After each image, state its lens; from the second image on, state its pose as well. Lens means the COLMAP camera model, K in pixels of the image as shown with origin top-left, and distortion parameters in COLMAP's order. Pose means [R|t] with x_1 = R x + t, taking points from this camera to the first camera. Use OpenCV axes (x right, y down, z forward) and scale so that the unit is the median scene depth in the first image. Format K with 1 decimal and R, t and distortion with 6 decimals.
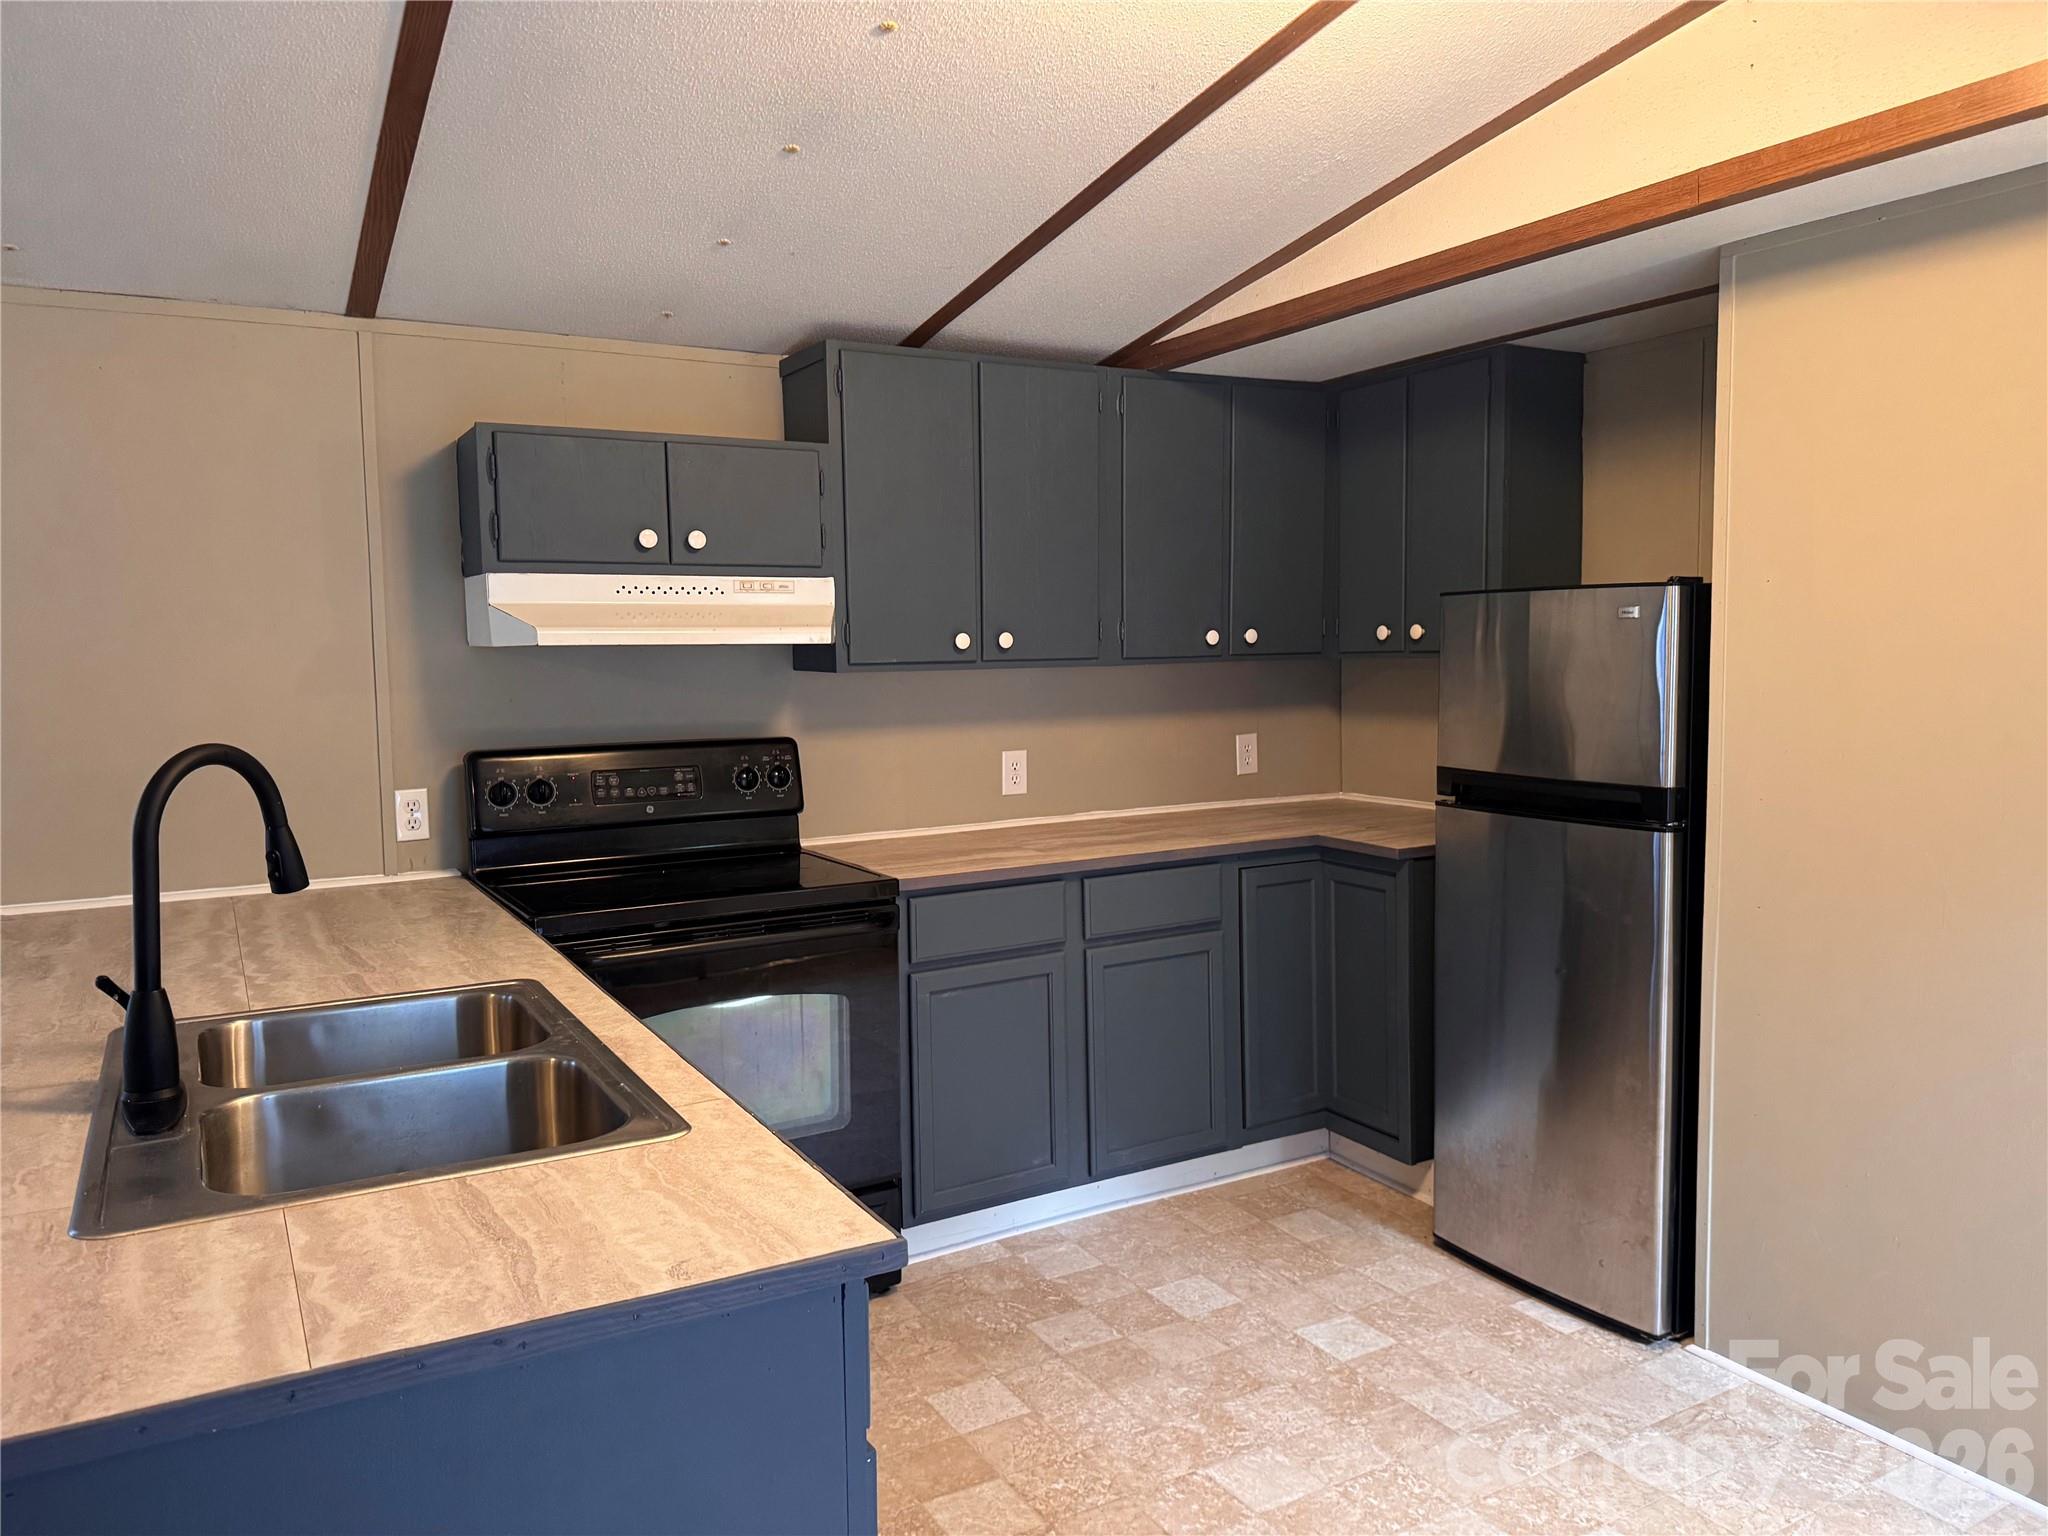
lens RADIAL K [[1435.4, 0, 1024.0], [0, 1435.4, 768.0], [0, 0, 1]] dist [0.038721, -0.000451]
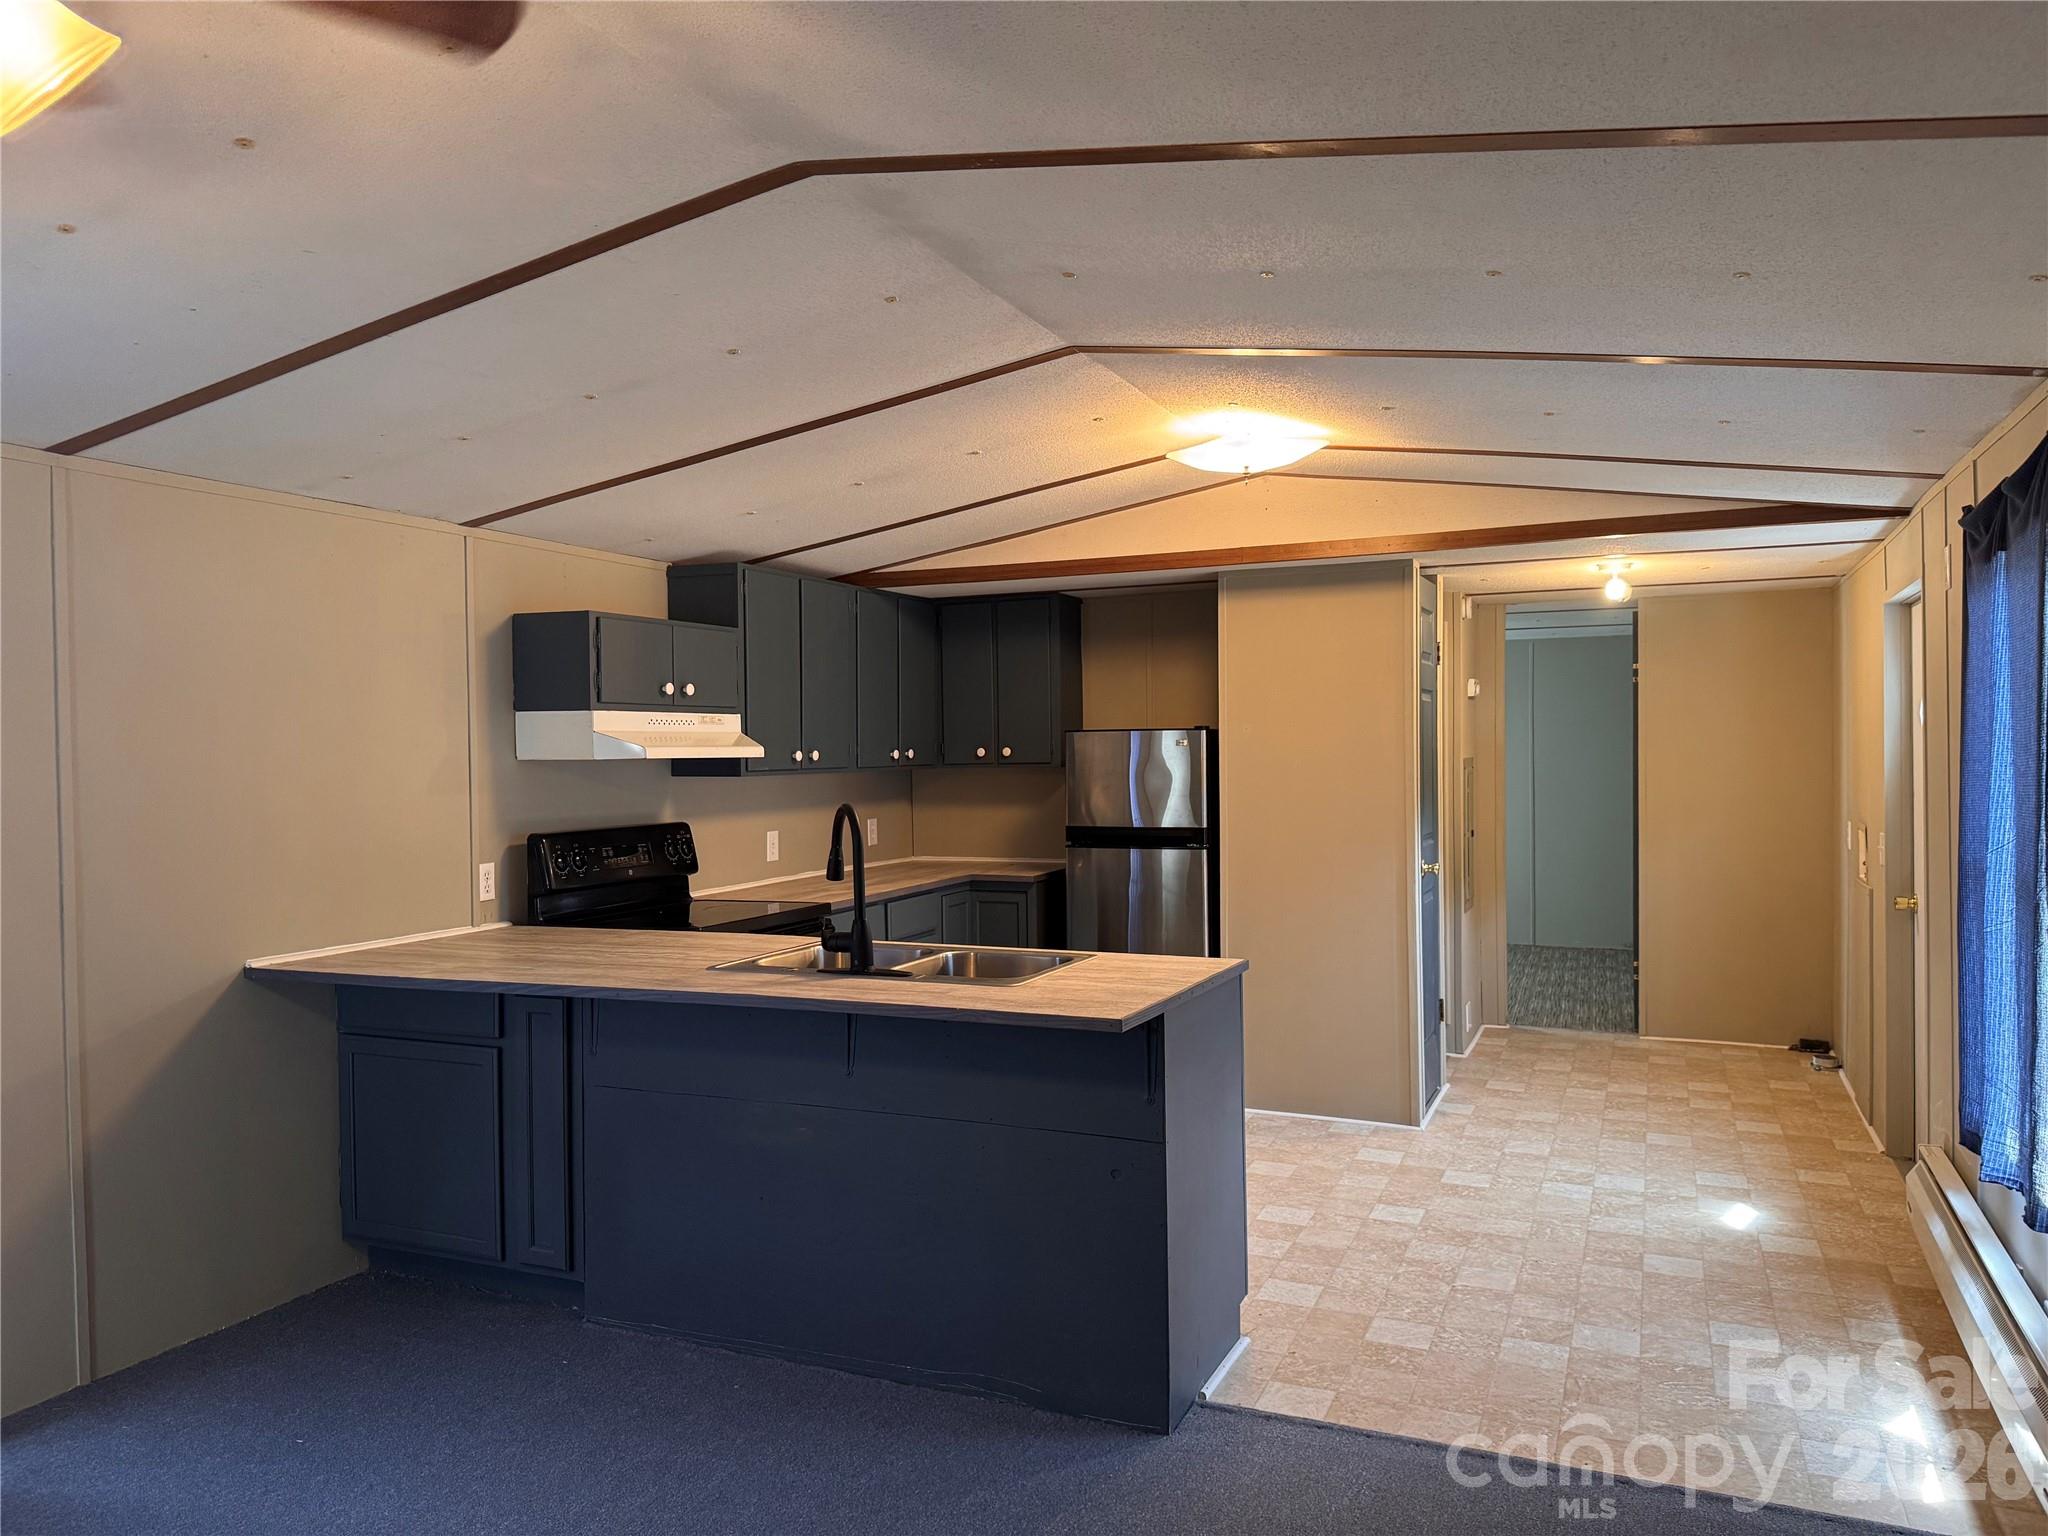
lens RADIAL K [[1454.6, 0, 1024.0], [0, 1454.6, 768.0], [0, 0, 1]] dist [0.002511, -0.001225]
pose [[0.795257, -0.002624, 0.606266, -0.829320], [0.053118, 0.996447, -0.065363, 0.040766], [-0.603941, 0.084184, 0.792571, -0.399843]]
